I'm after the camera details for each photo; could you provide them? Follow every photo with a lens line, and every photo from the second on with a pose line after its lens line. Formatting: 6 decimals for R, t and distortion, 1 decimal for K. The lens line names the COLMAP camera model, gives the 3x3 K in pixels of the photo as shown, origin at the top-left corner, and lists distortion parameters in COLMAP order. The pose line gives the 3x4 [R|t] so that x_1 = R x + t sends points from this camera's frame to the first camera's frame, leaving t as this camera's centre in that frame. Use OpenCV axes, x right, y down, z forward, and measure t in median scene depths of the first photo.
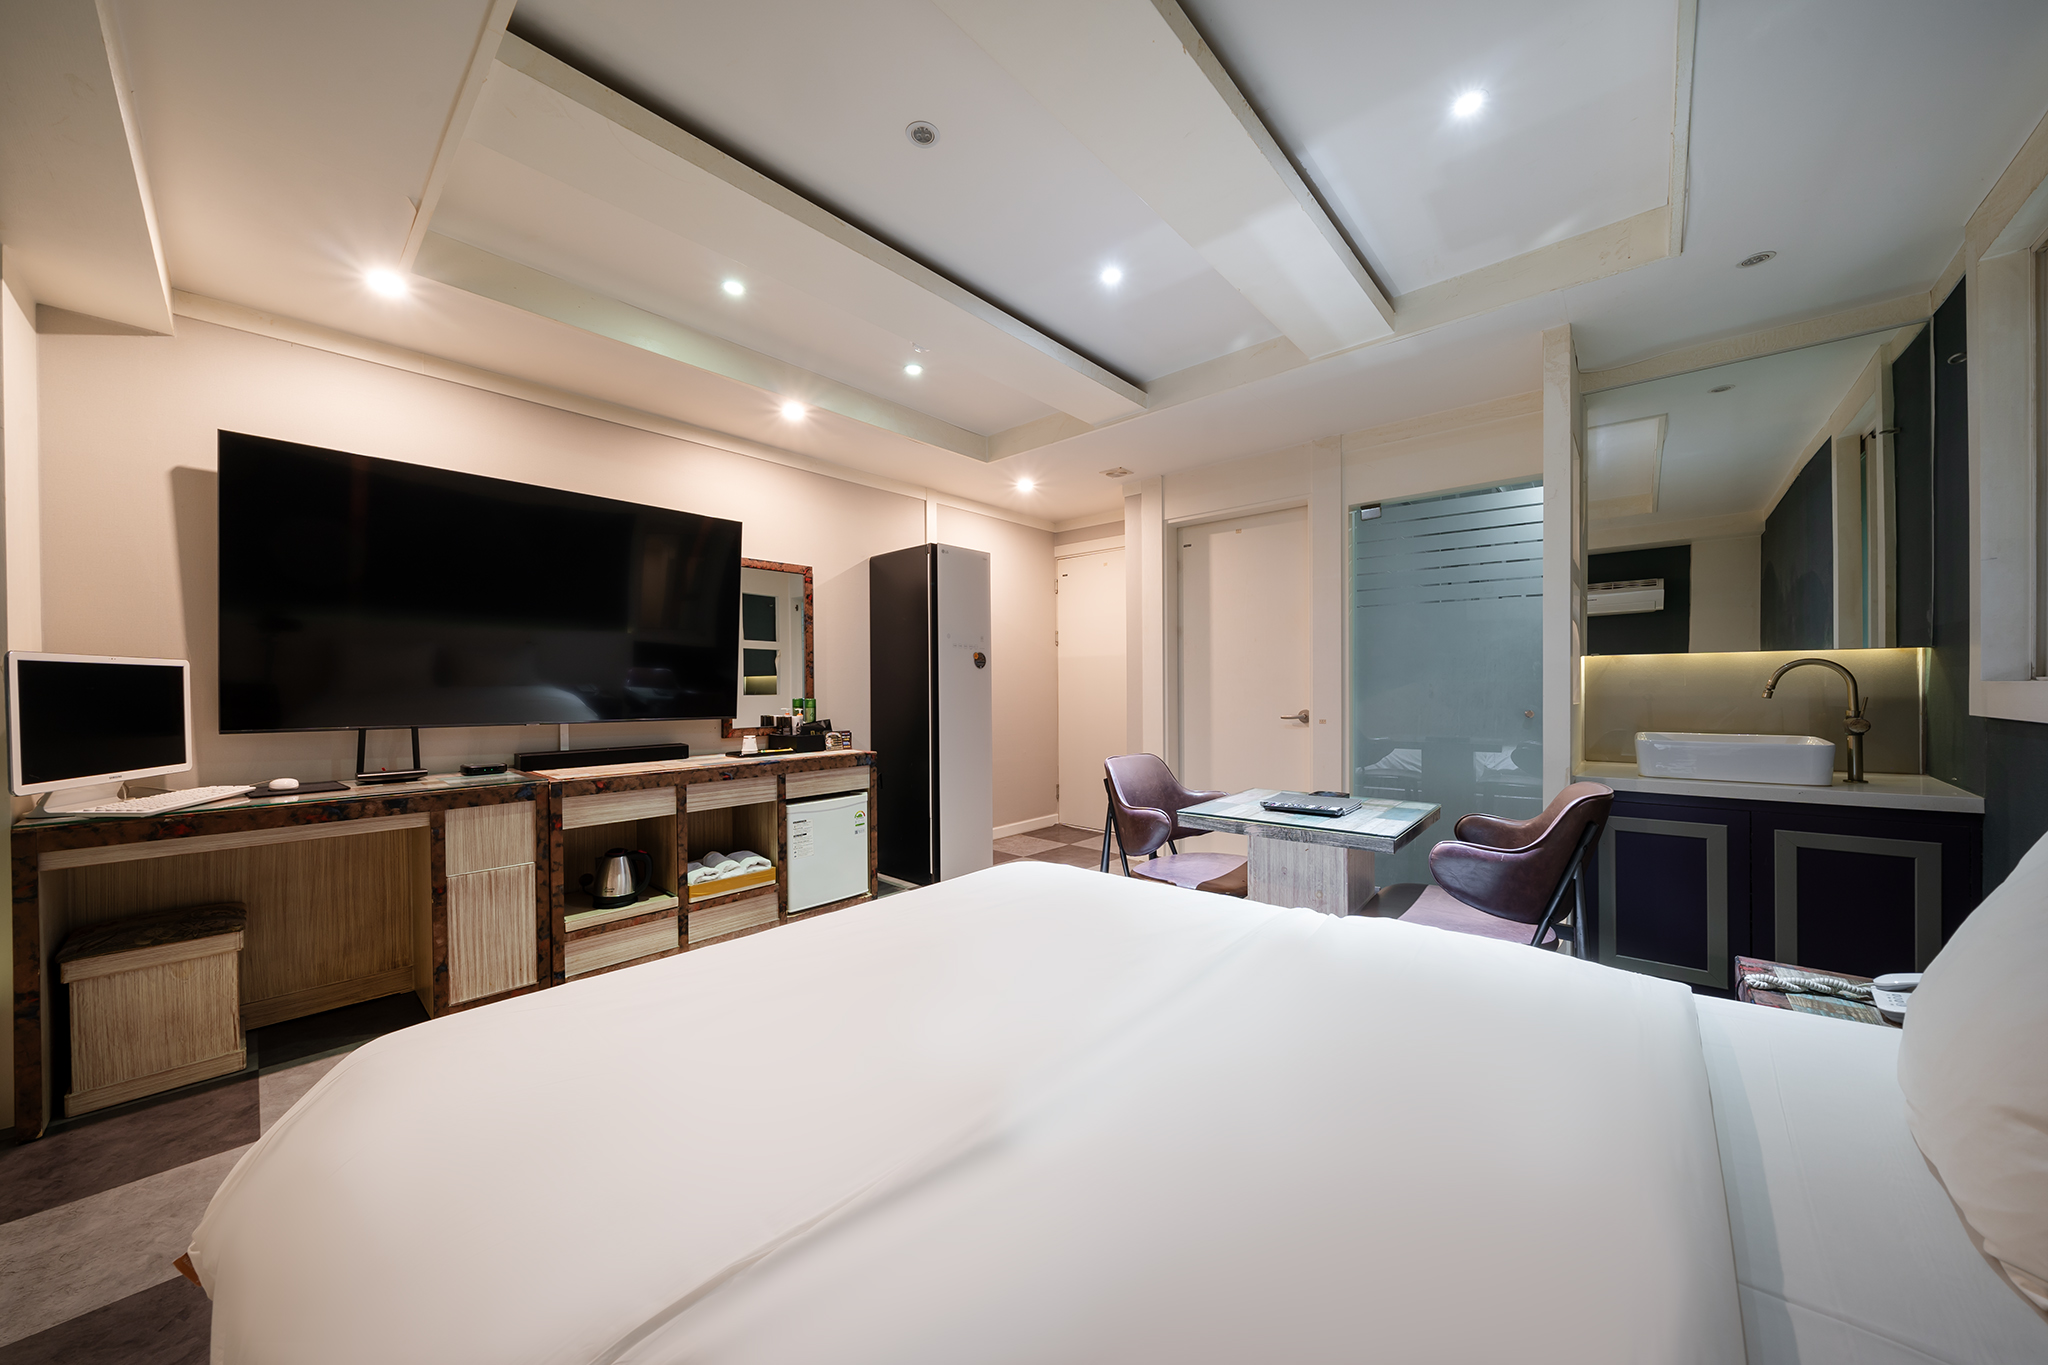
lens RADIAL K [[706.5, 0, 1021.3], [0, 706.5, 687.5], [0, 0, 1]] dist [-0.001205, -0.000101]
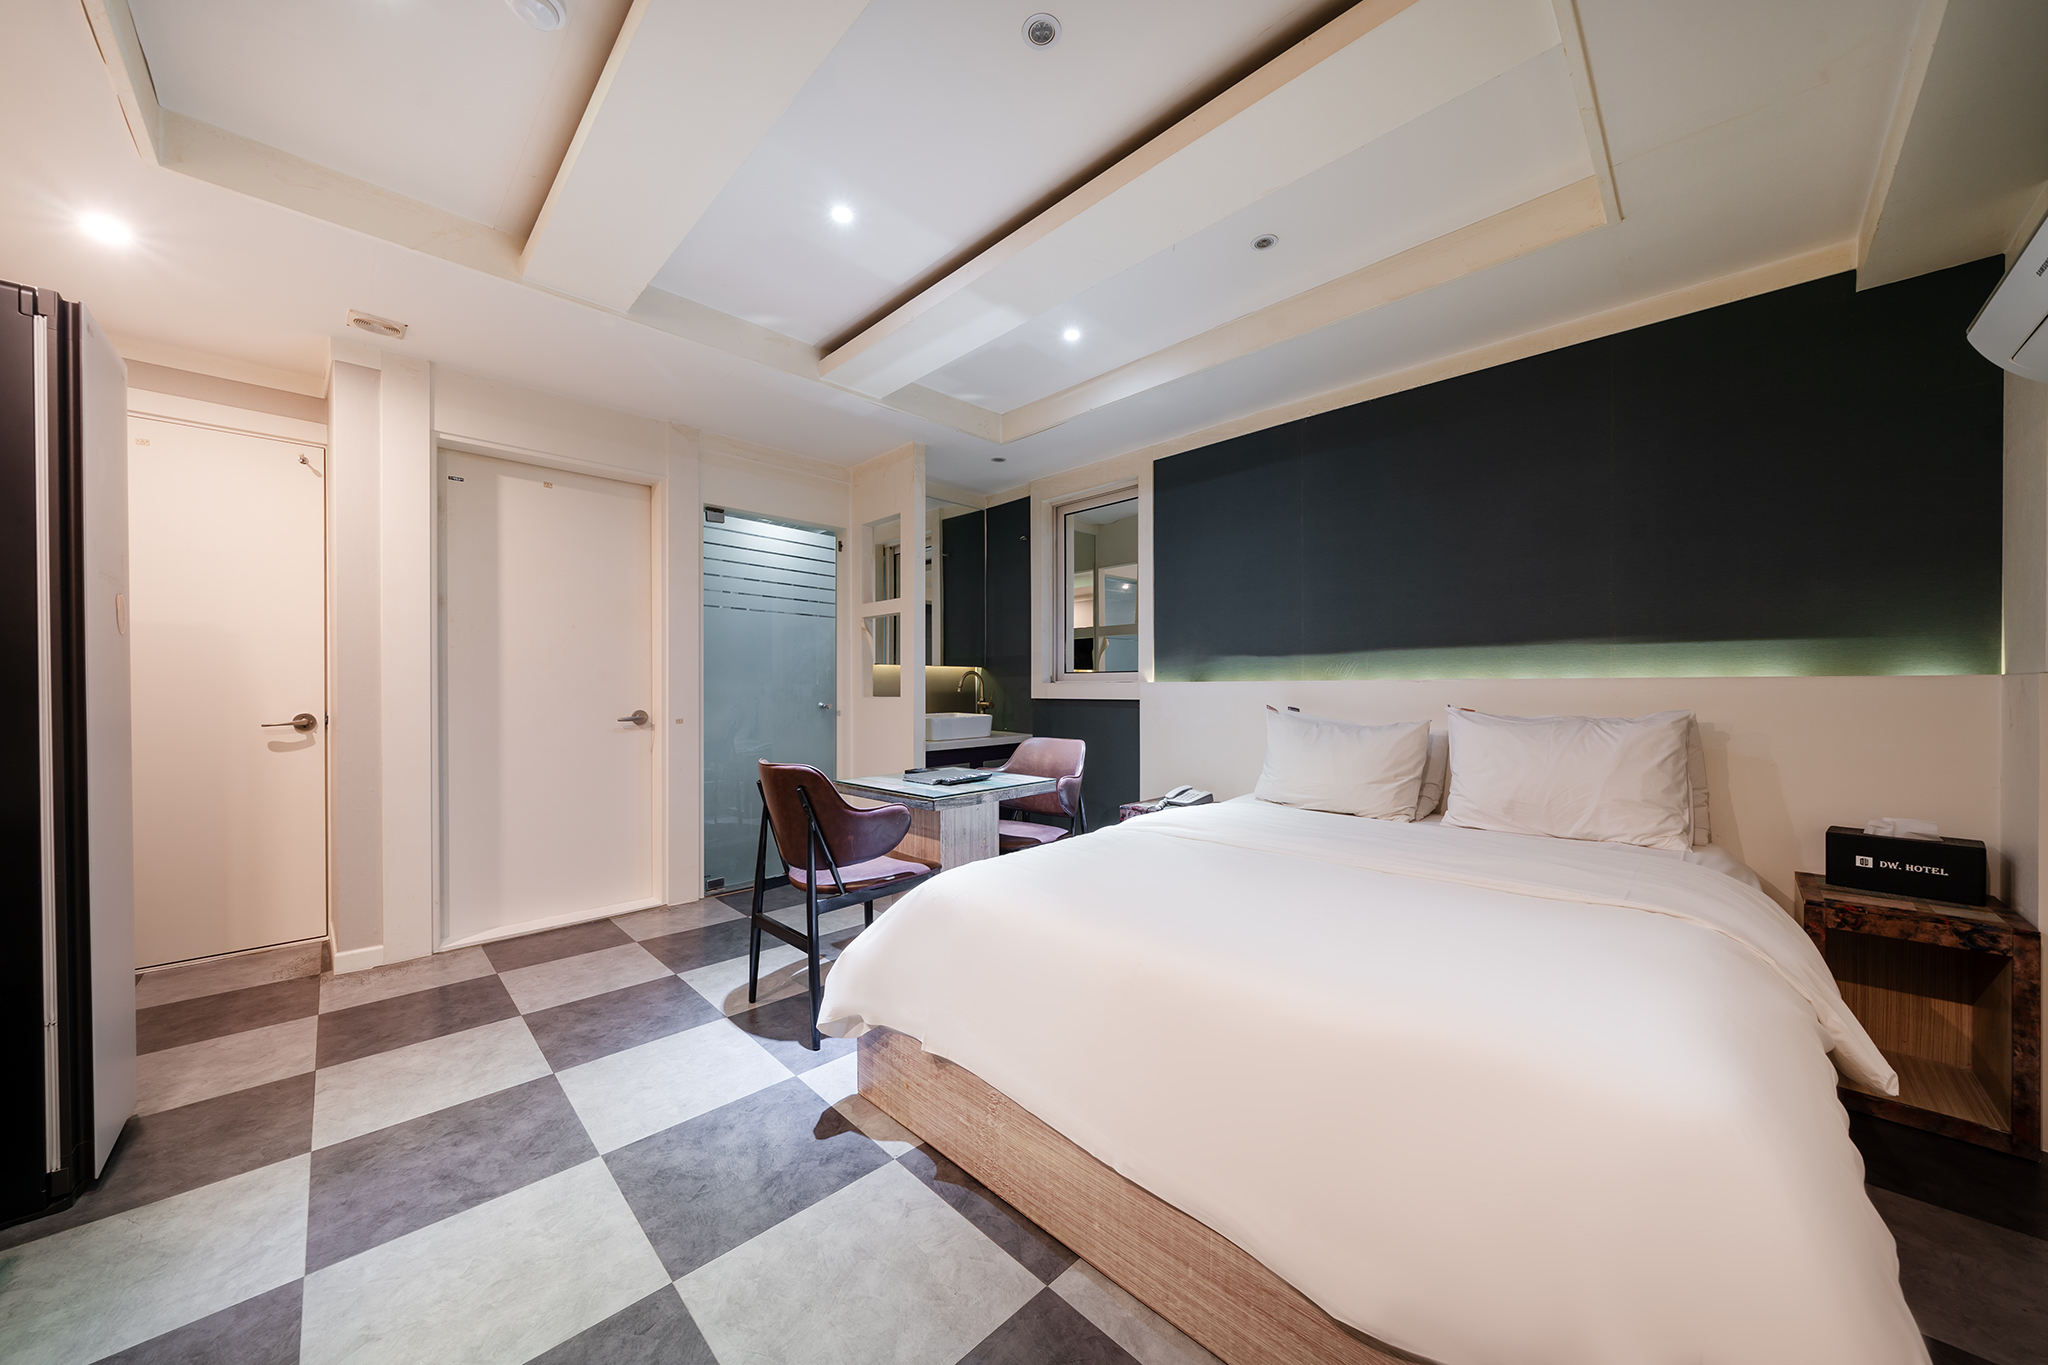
lens RADIAL K [[706.5, 0, 1021.3], [0, 706.5, 687.5], [0, 0, 1]] dist [-0.001205, -0.000101]
pose [[0.068117, 0.009973, 0.997627, -0.463379], [0.000712, 0.999949, -0.010045, 0.012001], [-0.997677, 0.001395, 0.068107, 0.449715]]
